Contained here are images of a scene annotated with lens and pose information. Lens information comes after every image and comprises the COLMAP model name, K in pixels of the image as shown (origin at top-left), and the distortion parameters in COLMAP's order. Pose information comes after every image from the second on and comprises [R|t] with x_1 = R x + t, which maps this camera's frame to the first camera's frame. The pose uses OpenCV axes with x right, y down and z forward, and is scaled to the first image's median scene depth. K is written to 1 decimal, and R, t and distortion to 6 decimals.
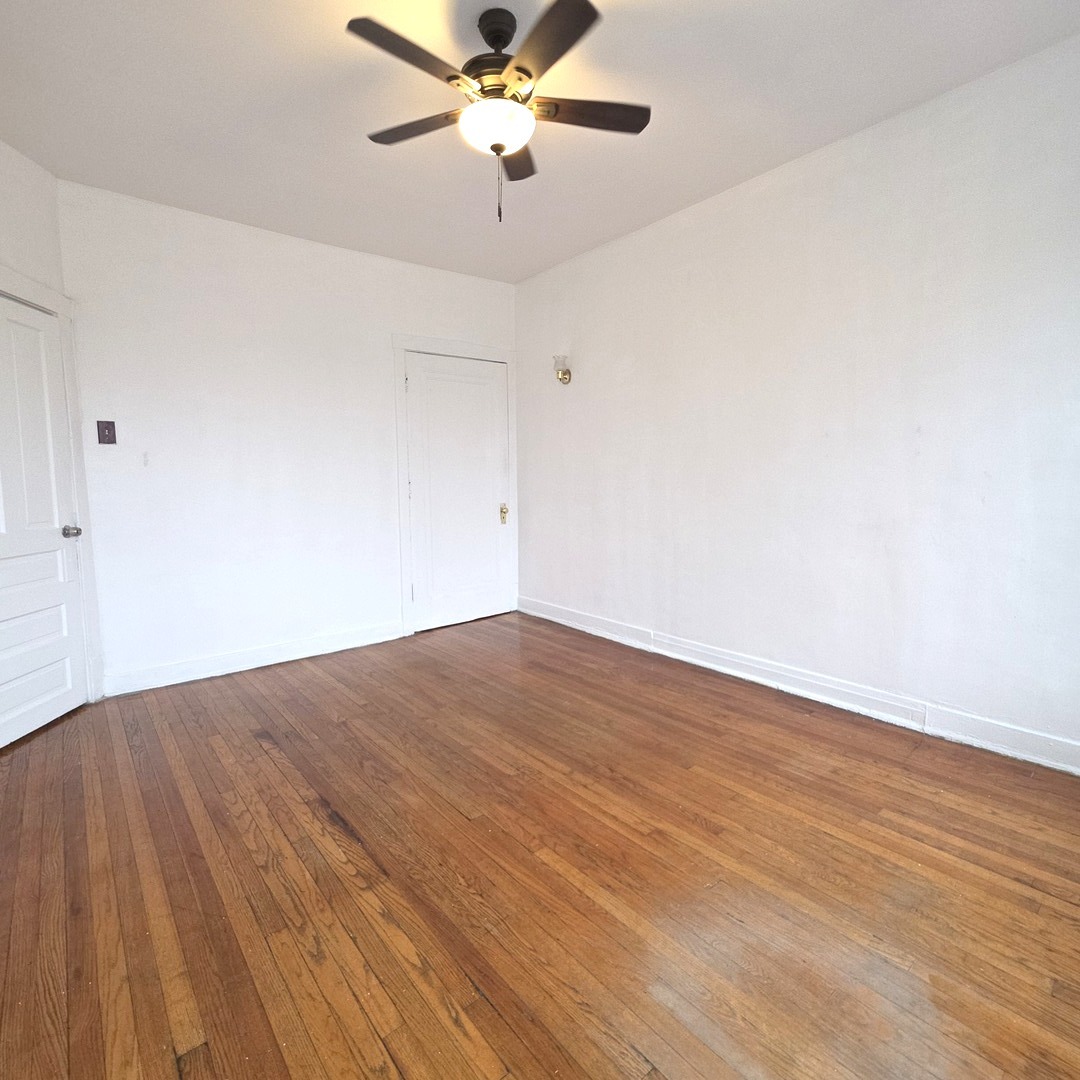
lens RADIAL K [[583.6, 0, 540.0], [0, 583.6, 540.0], [0, 0, 1]] dist [0.000699, 0.000200]
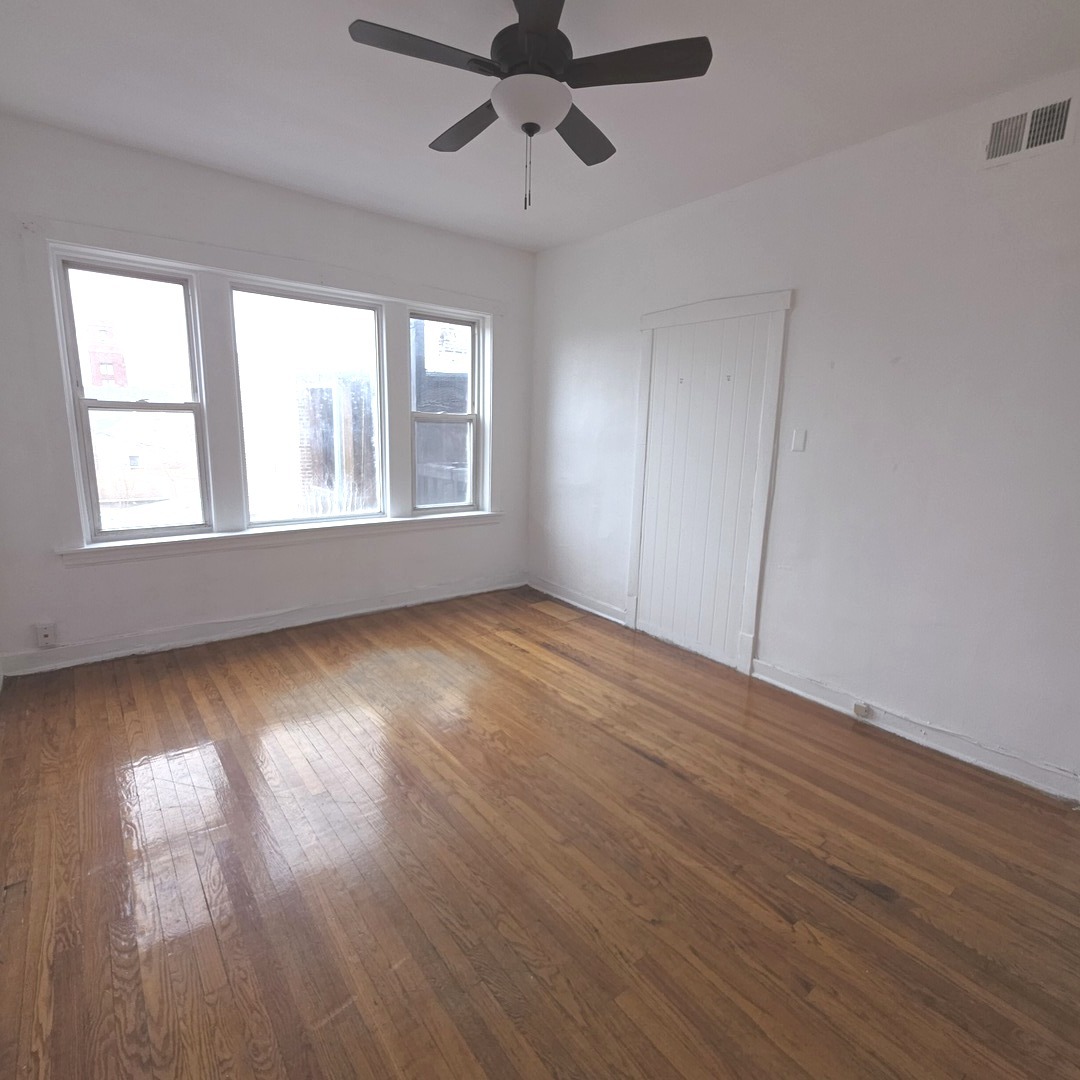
lens RADIAL K [[583.6, 0, 540.0], [0, 583.6, 540.0], [0, 0, 1]] dist [0.000699, 0.000200]
pose [[-0.999610, -0.020796, 0.018662, -0.122333], [-0.014298, 0.954517, 0.297813, -0.338121], [-0.024006, 0.297430, -0.954442, 2.124108]]
